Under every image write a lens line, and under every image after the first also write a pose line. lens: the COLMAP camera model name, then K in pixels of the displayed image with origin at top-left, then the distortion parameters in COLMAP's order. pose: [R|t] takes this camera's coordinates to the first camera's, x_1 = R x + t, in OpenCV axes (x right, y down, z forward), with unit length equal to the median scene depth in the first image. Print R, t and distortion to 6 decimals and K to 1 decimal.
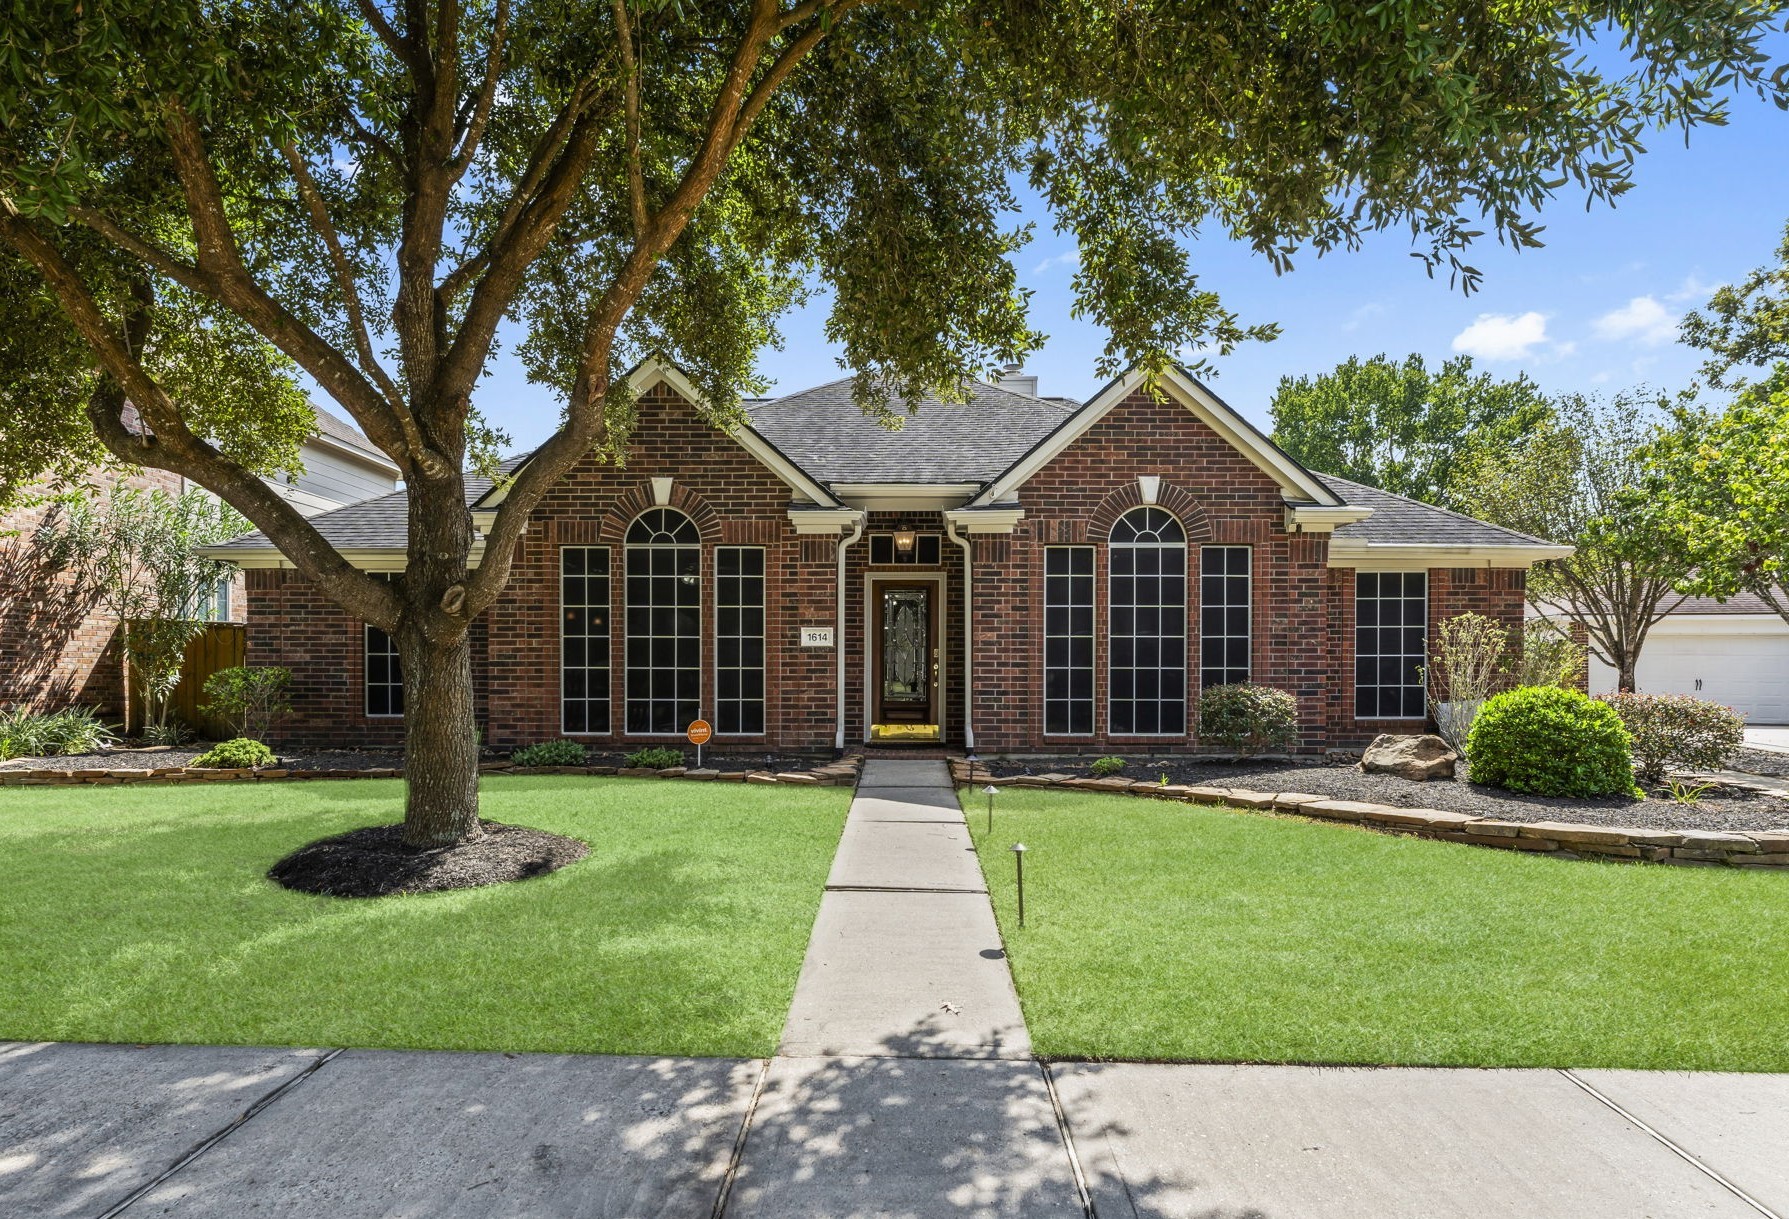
lens RADIAL K [[915.8, 0, 887.1], [0, 915.8, 671.2], [0, 0, 1]] dist [-0.004882, 0.000425]
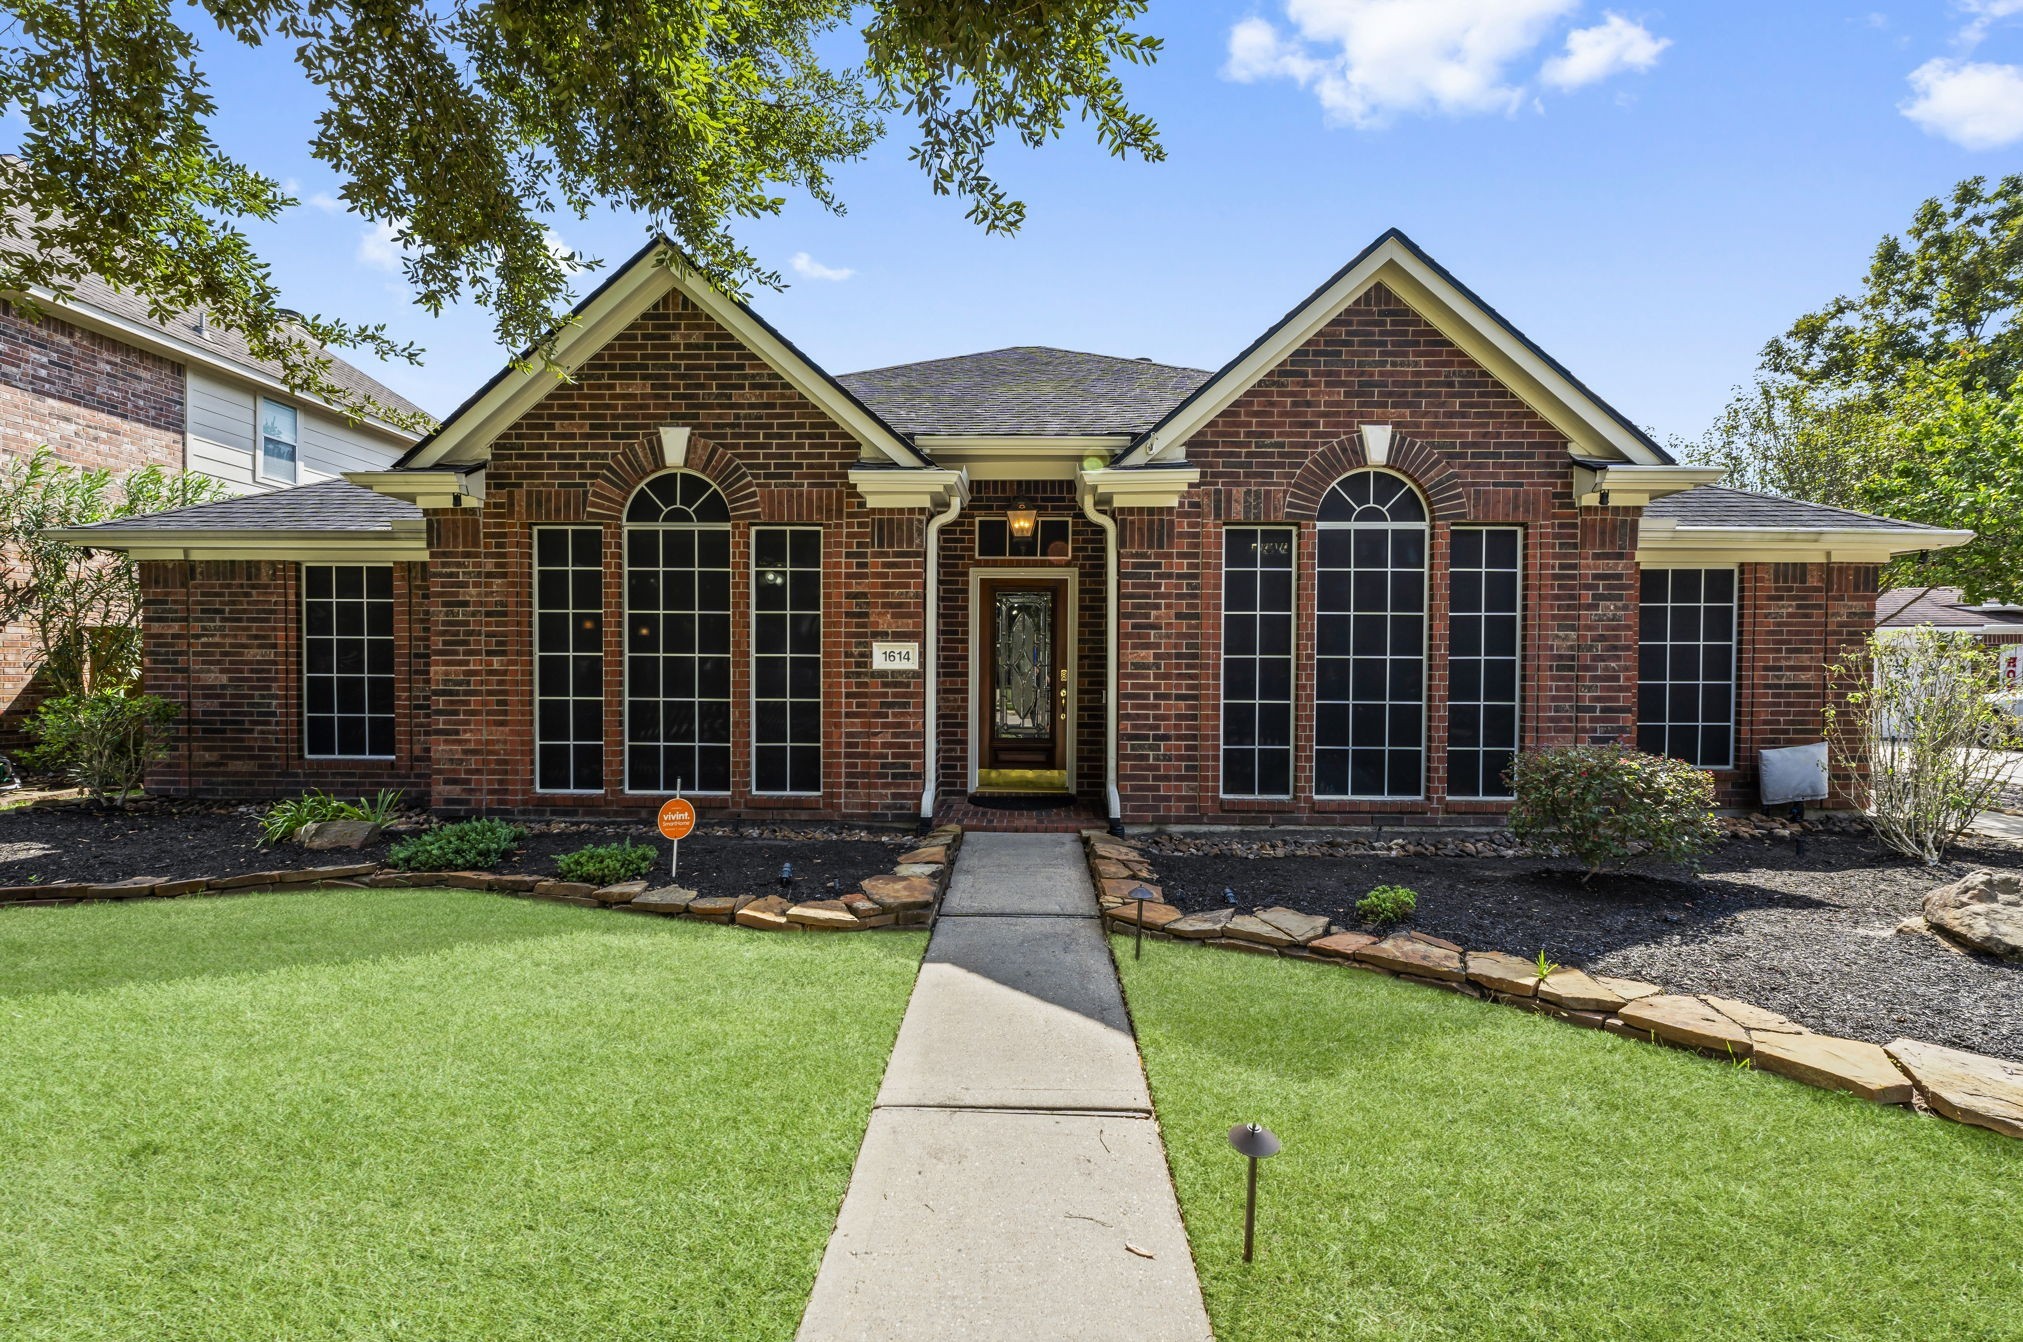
lens RADIAL K [[764.0, 0, 1007.5], [0, 764.0, 678.3], [0, 0, 1]] dist [-0.000749, -0.000728]
pose [[0.999966, 0.003528, -0.007429, 0.013162], [-0.003454, 0.999945, 0.009886, -0.026536], [0.007464, -0.009860, 0.999924, 0.417111]]
